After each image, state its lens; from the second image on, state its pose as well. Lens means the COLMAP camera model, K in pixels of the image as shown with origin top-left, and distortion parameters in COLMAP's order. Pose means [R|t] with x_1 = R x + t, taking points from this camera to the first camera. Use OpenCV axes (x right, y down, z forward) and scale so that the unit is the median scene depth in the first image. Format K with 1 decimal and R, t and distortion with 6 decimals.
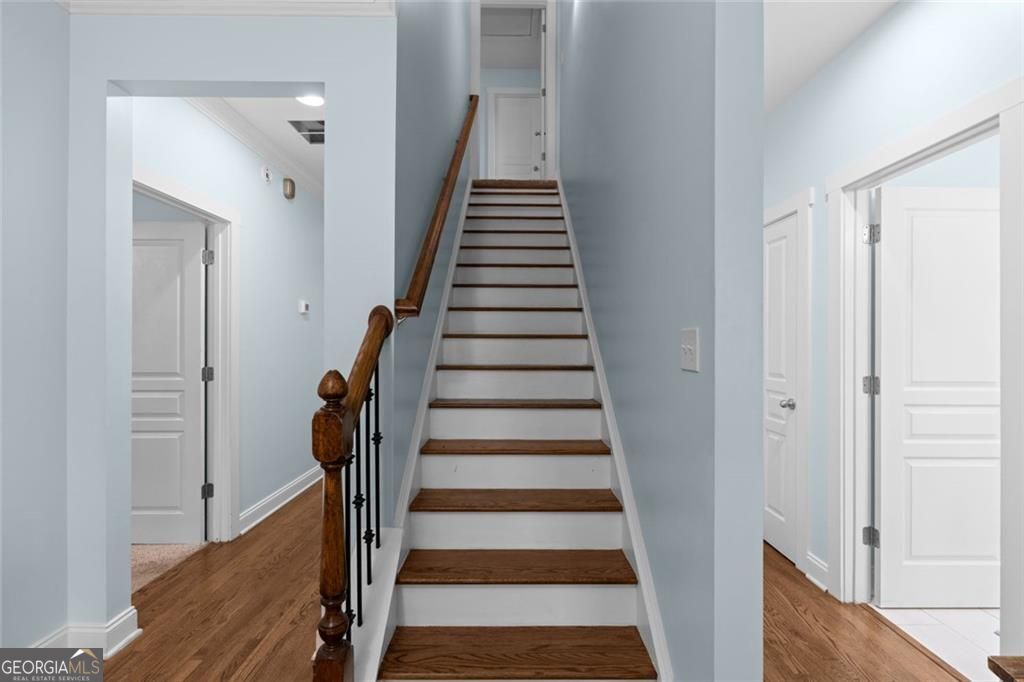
lens RADIAL K [[458.4, 0, 514.1], [0, 458.4, 349.6], [0, 0, 1]] dist [-0.002187, -0.000447]
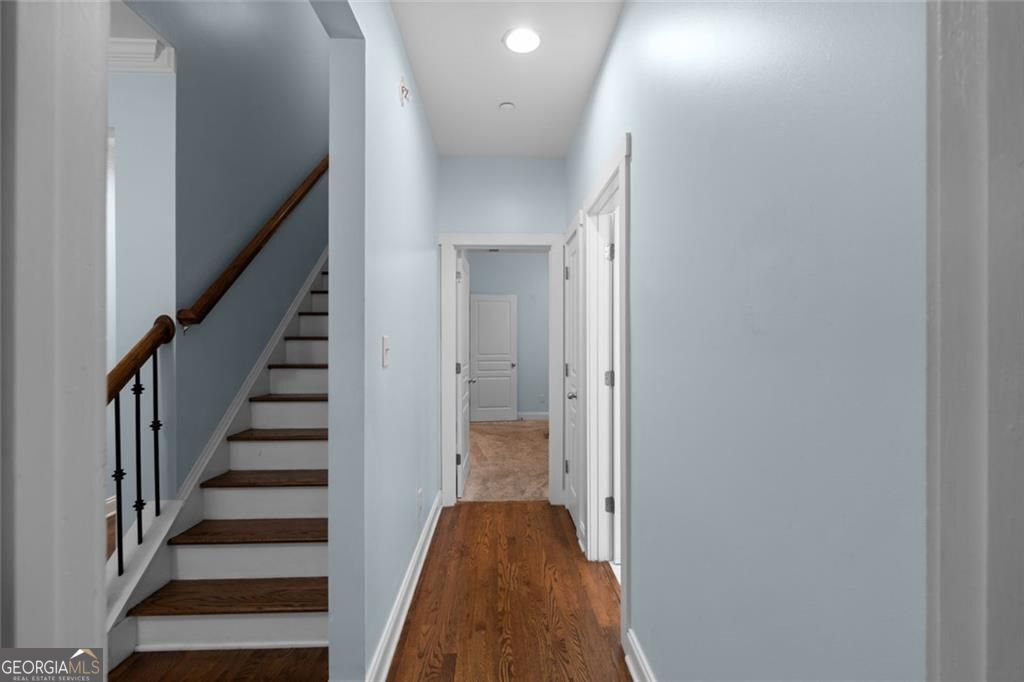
lens RADIAL K [[460.9, 0, 513.9], [0, 460.9, 350.7], [0, 0, 1]] dist [0.000771, 0.000052]
pose [[0.999576, -0.006933, 0.028264, 0.516952], [0.006812, 0.999967, 0.004389, -0.001785], [-0.028293, -0.004195, 0.999591, -0.203310]]
